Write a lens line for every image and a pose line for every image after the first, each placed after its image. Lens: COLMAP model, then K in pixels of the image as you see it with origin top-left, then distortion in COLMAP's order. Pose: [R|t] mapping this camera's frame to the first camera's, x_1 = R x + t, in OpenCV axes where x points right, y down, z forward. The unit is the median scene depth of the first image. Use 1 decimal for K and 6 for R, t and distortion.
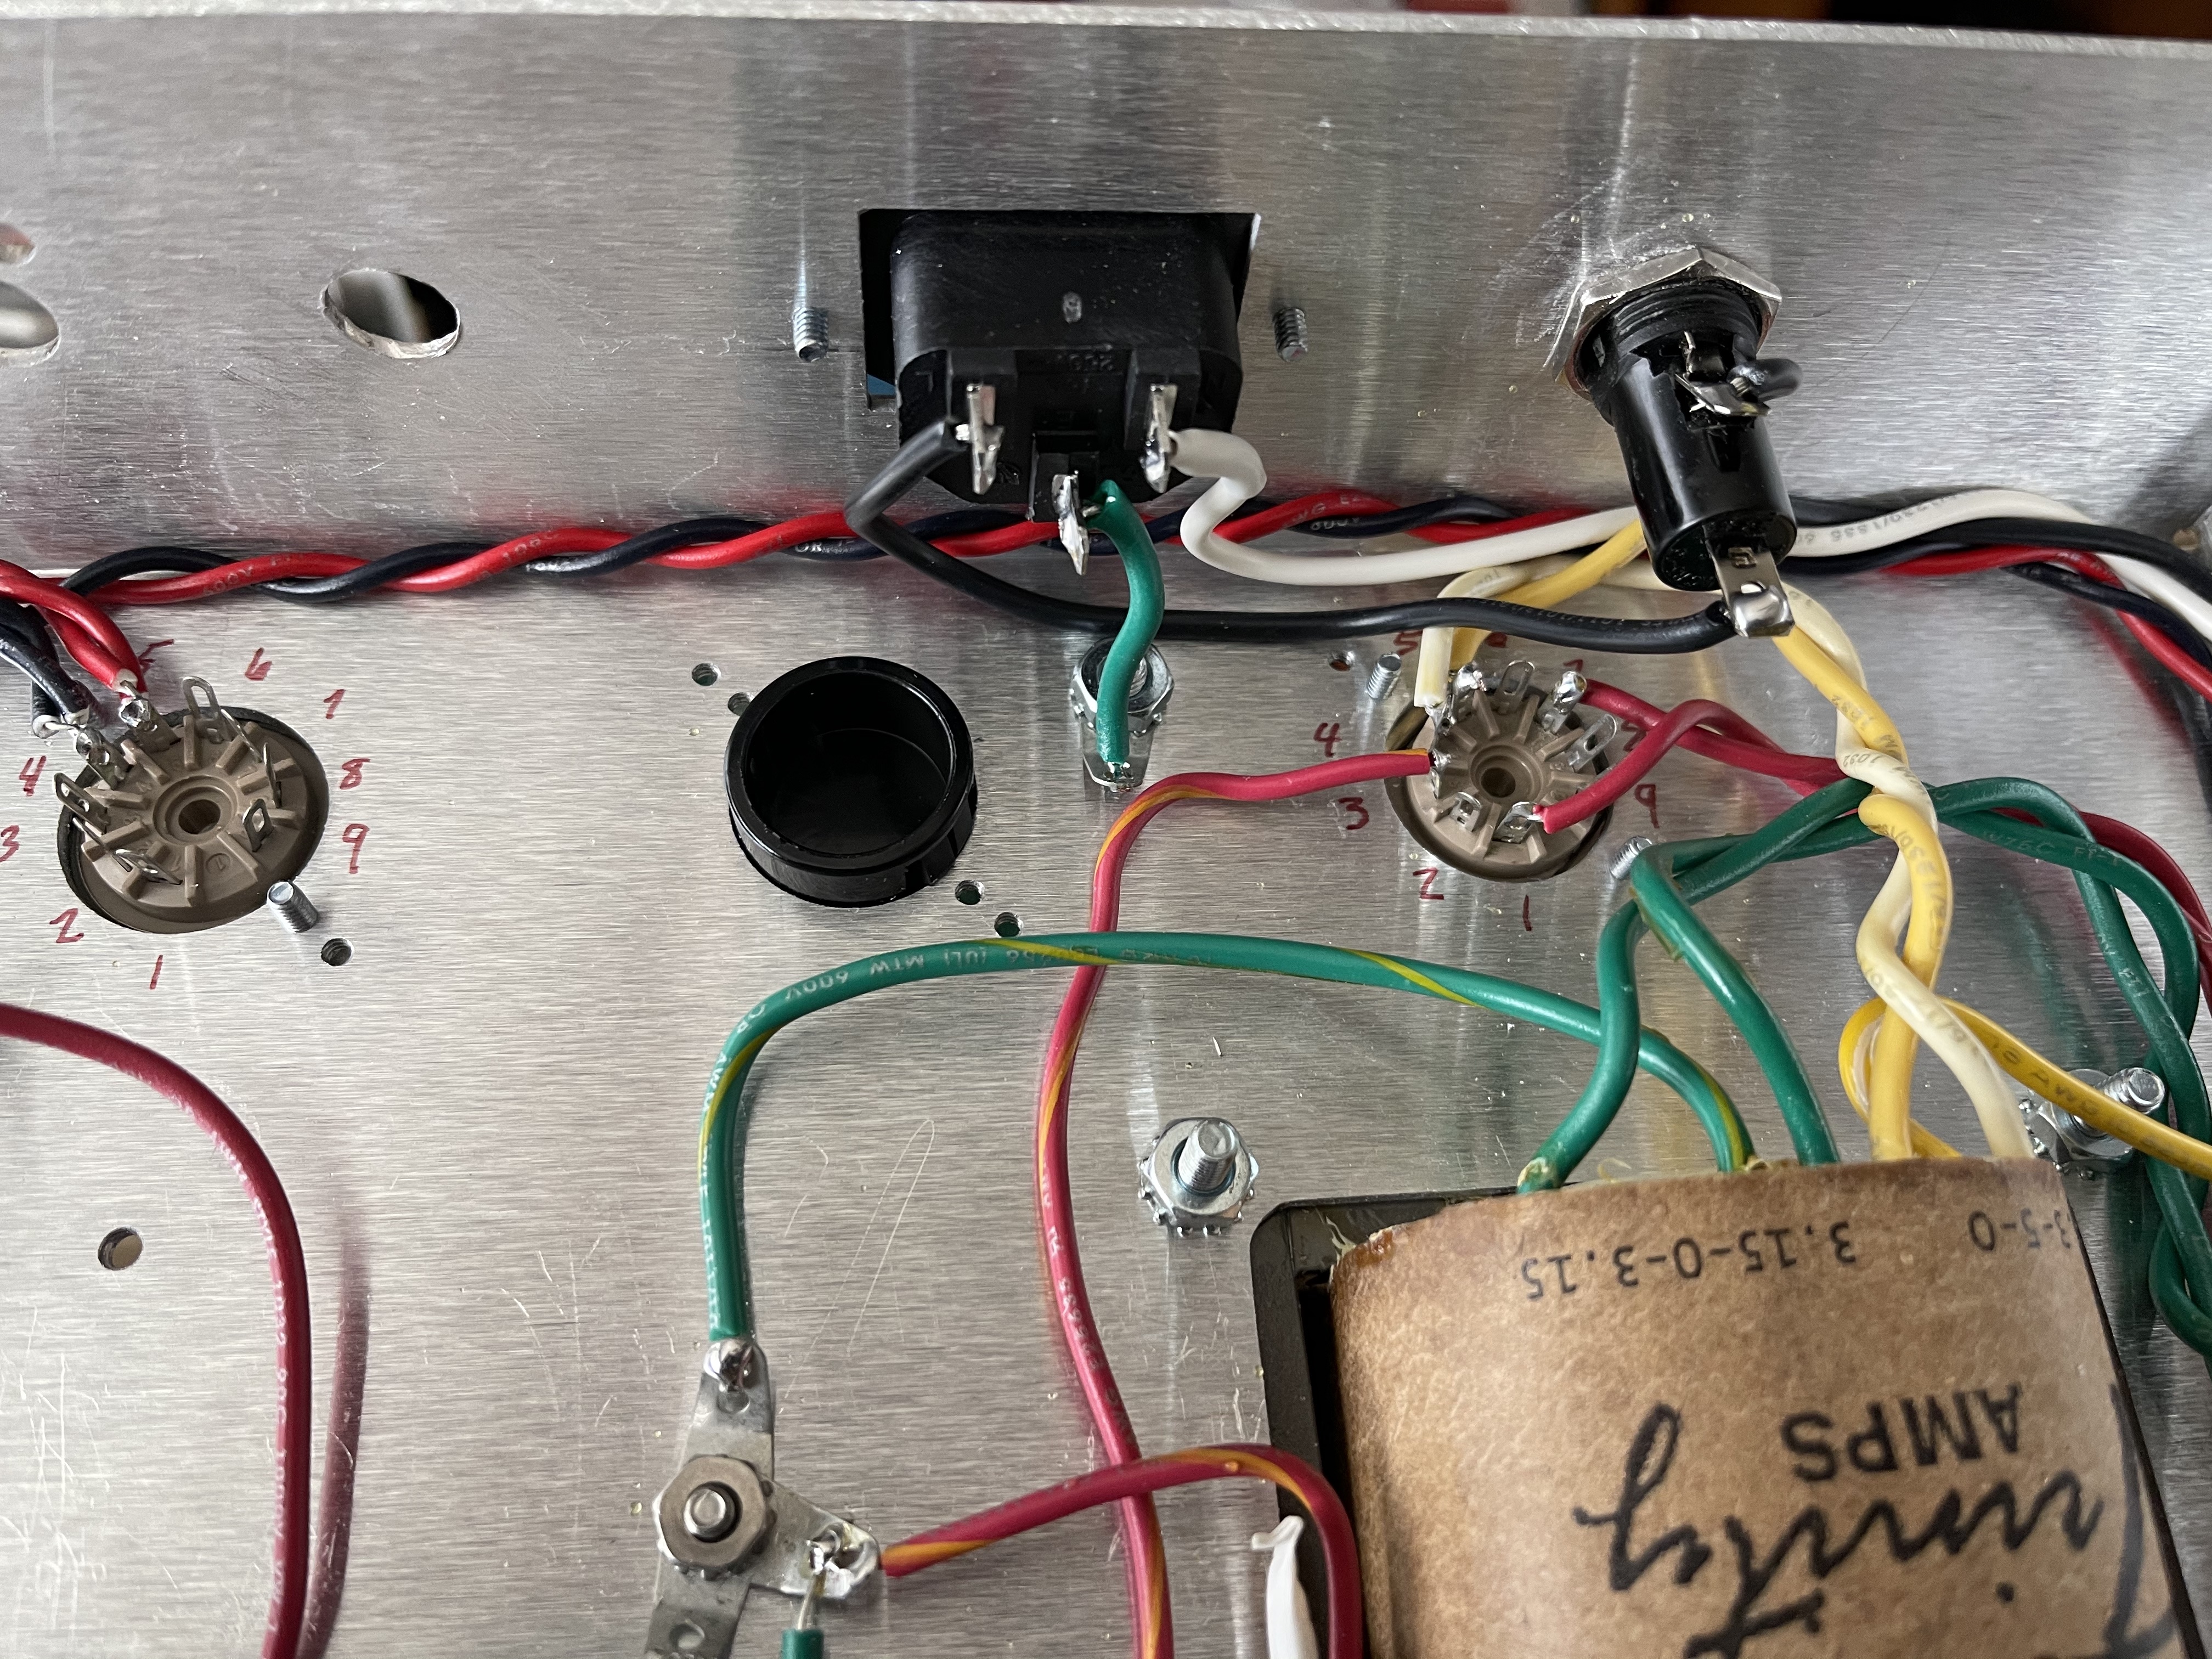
lens RADIAL K [[1756.1, 0, 1115.6], [0, 1756.1, 829.1], [0, 0, 1]] dist [0.049515, -0.104763]
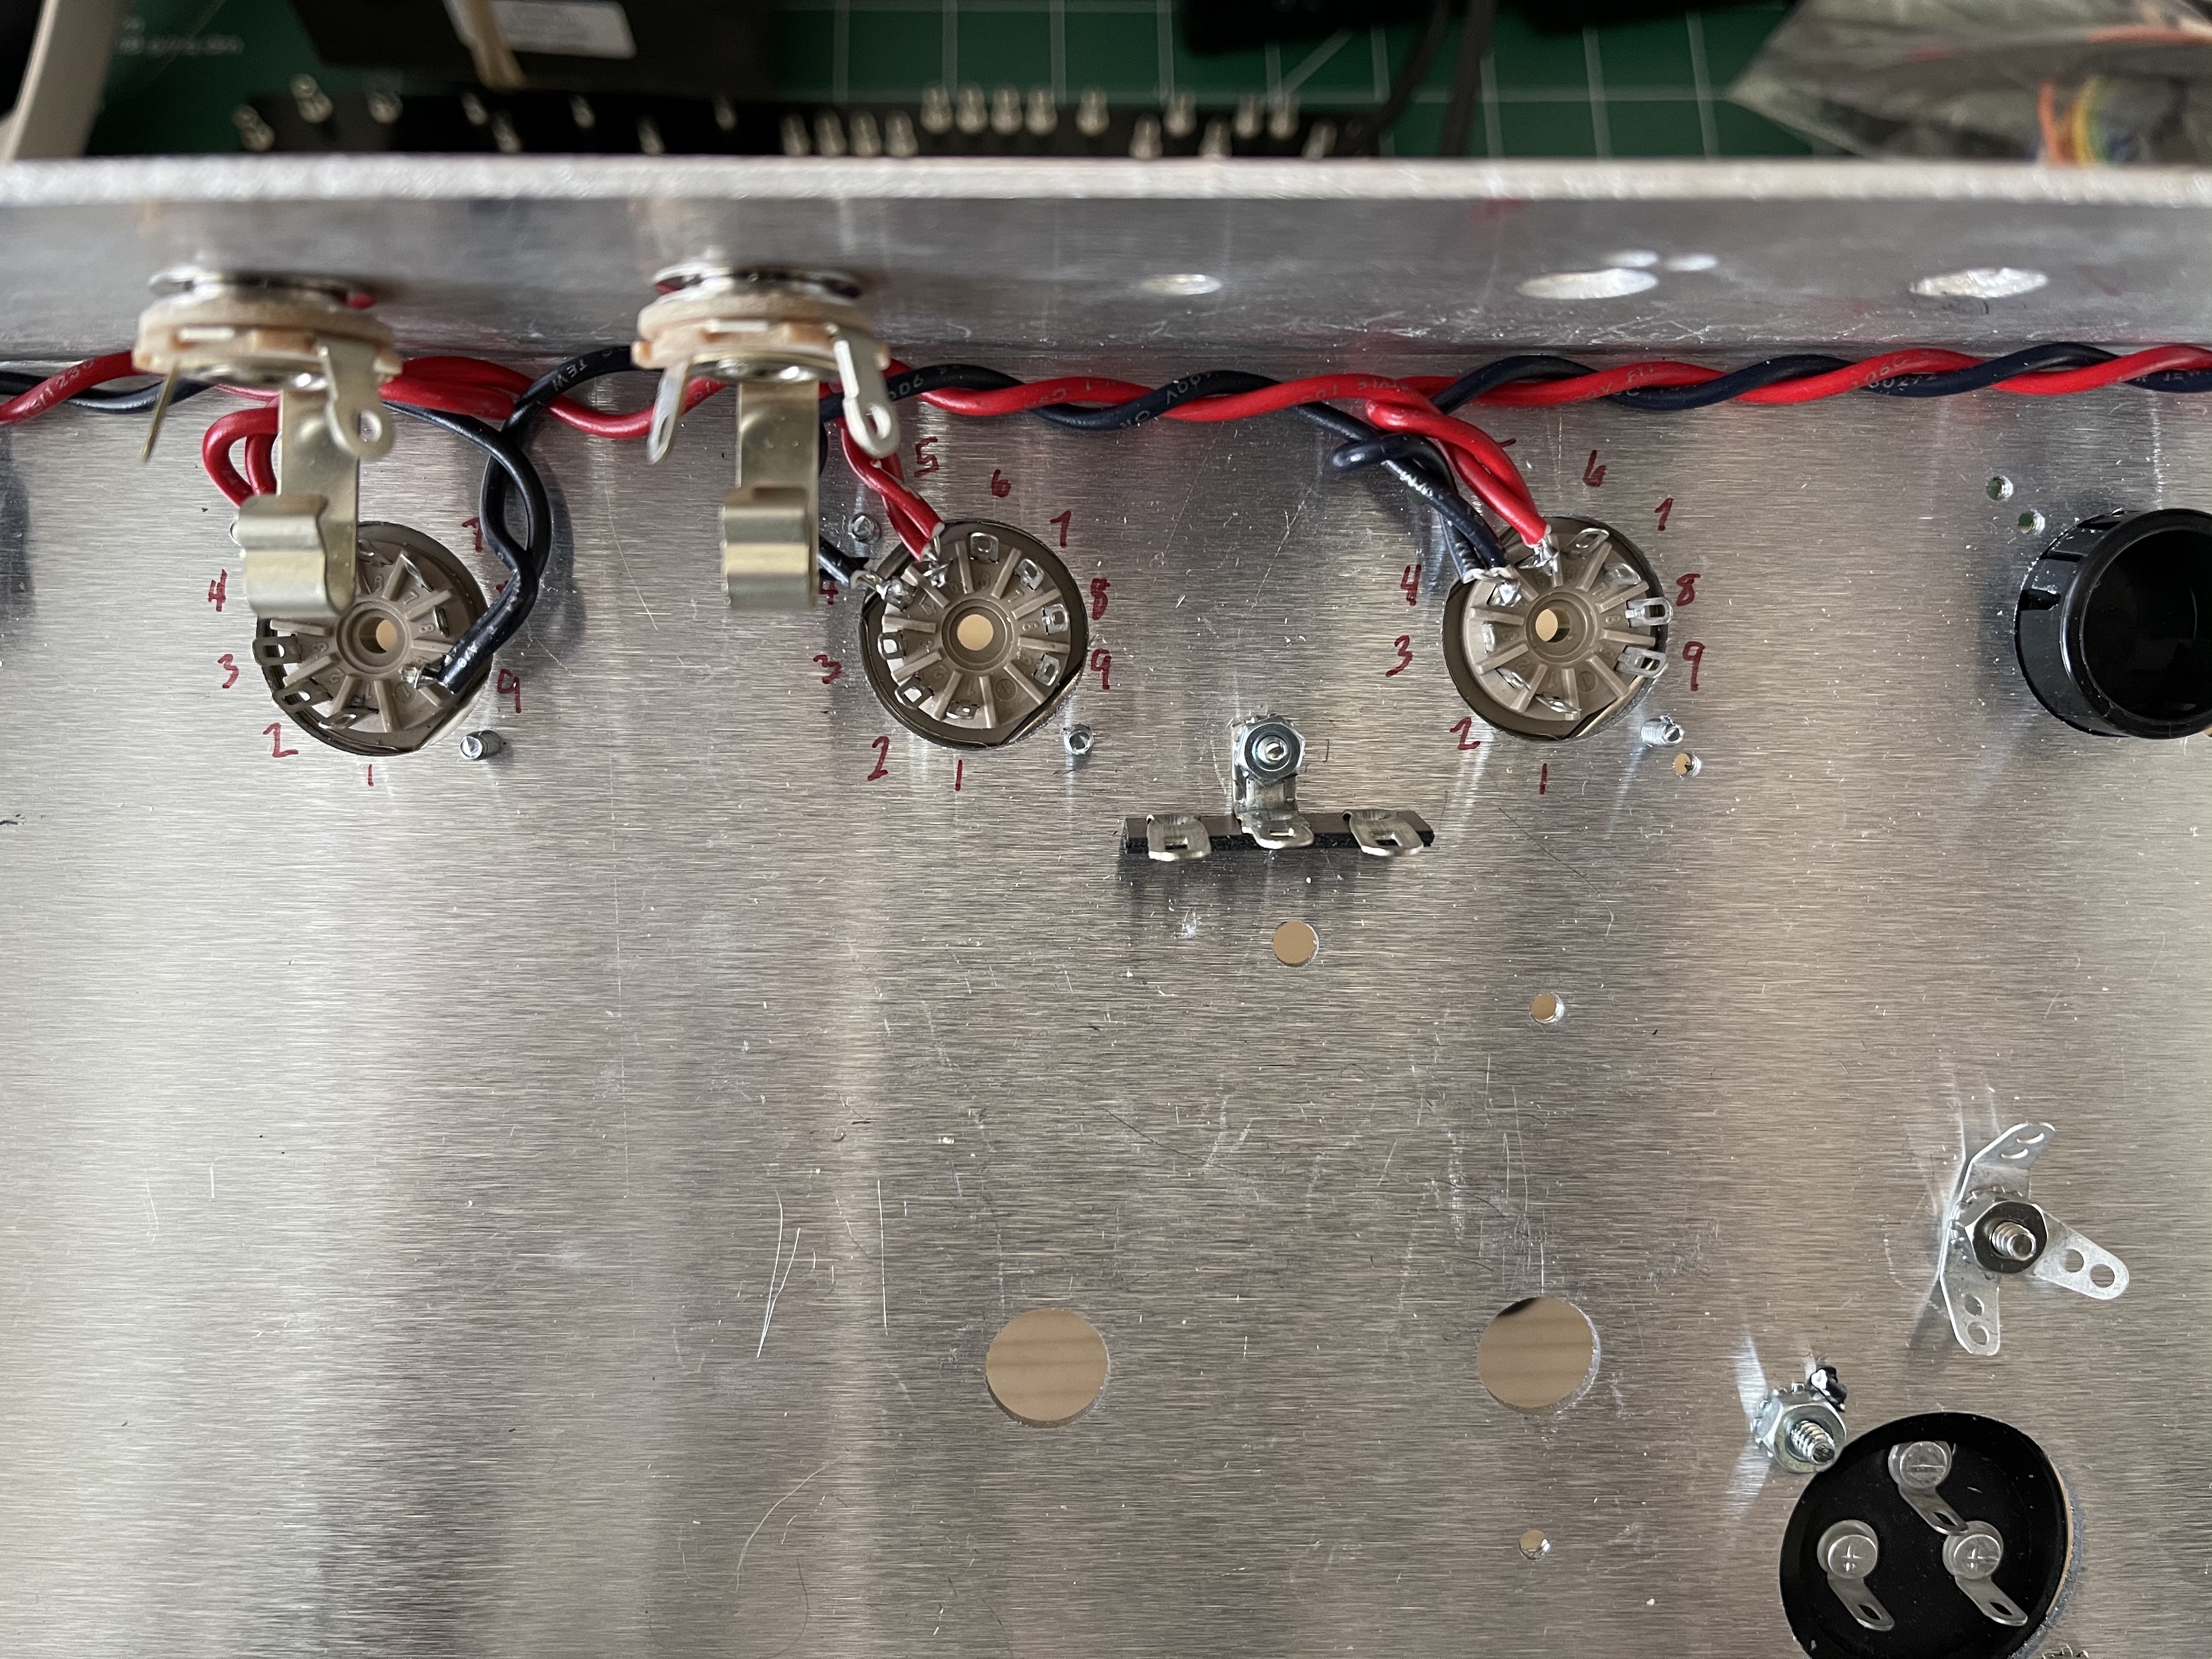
lens RADIAL K [[1756.1, 0, 1094.9], [0, 1756.1, 816.1], [0, 0, 1]] dist [0.049515, -0.104763]
pose [[0.995824, 0.081178, -0.041766, -0.948281], [-0.044037, 0.827889, 0.559160, -0.655201], [0.079969, -0.554986, 0.828007, -0.021607]]
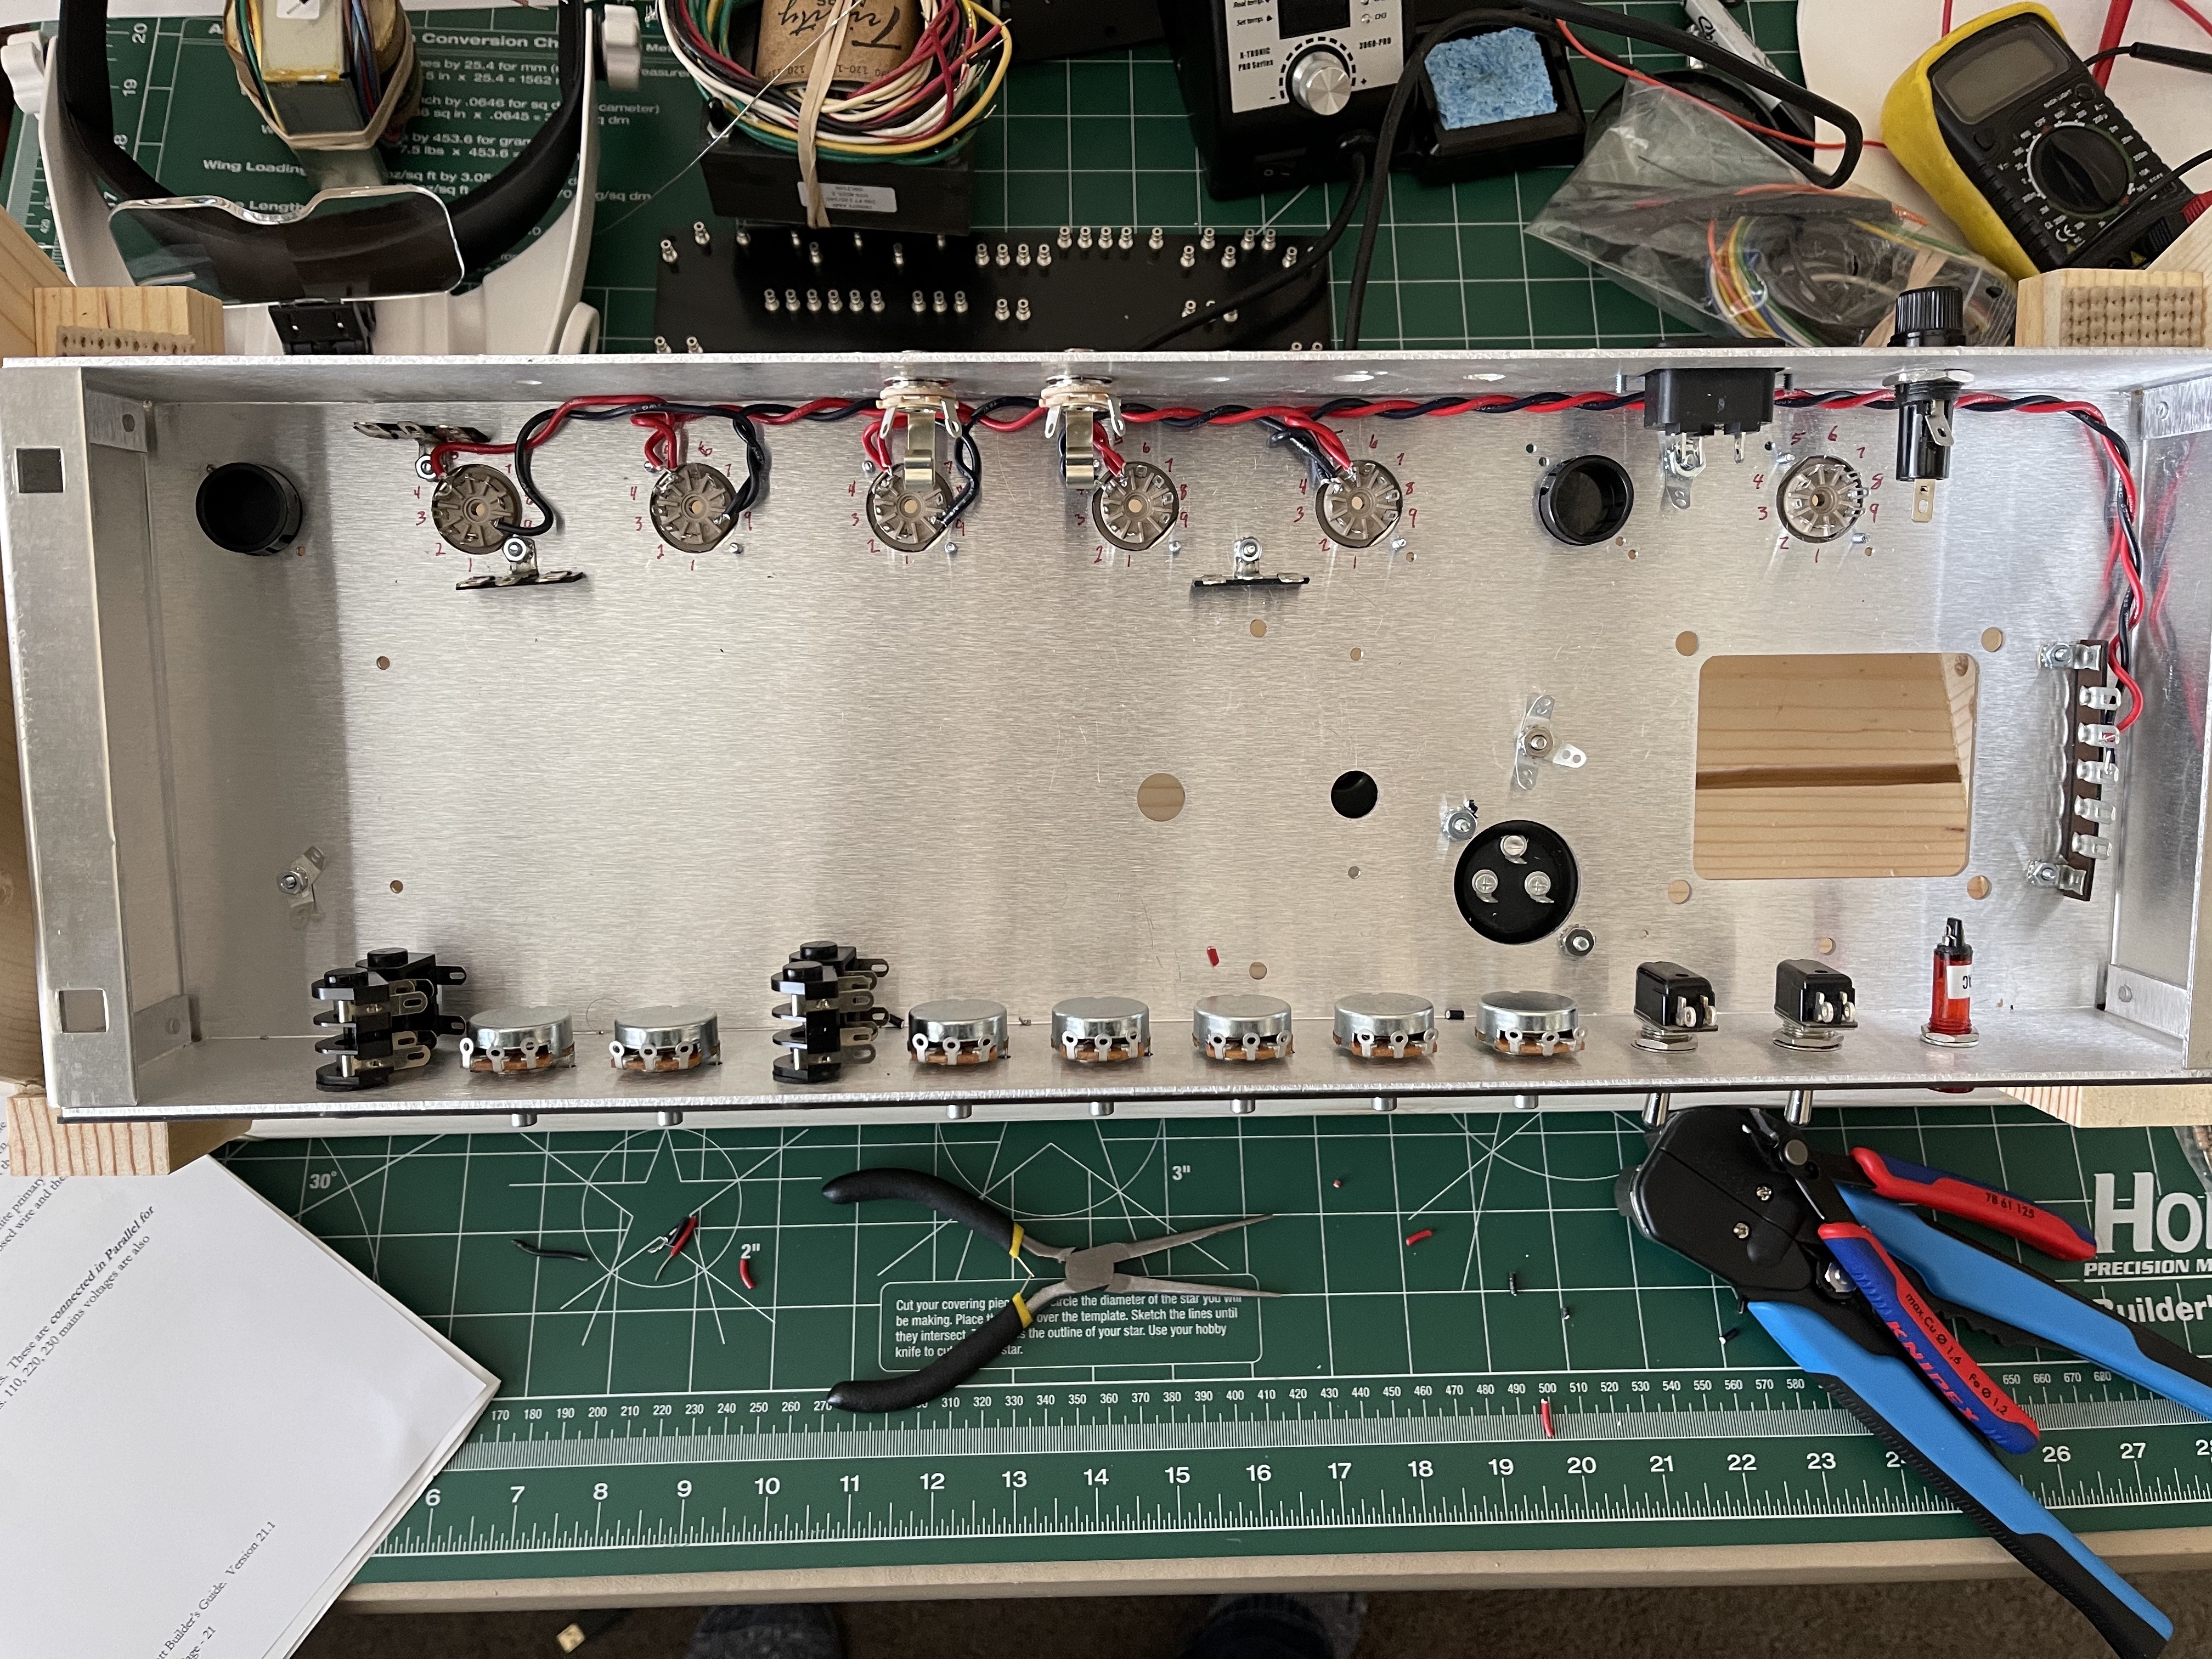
lens RADIAL K [[1756.1, 0, 1072.0], [0, 1756.1, 815.7], [0, 0, 1]] dist [0.049515, -0.104763]
pose [[0.994606, 0.083252, -0.061874, -0.965204], [-0.034015, 0.825299, 0.563670, -1.504988], [0.097991, -0.558525, 0.823679, -2.154873]]
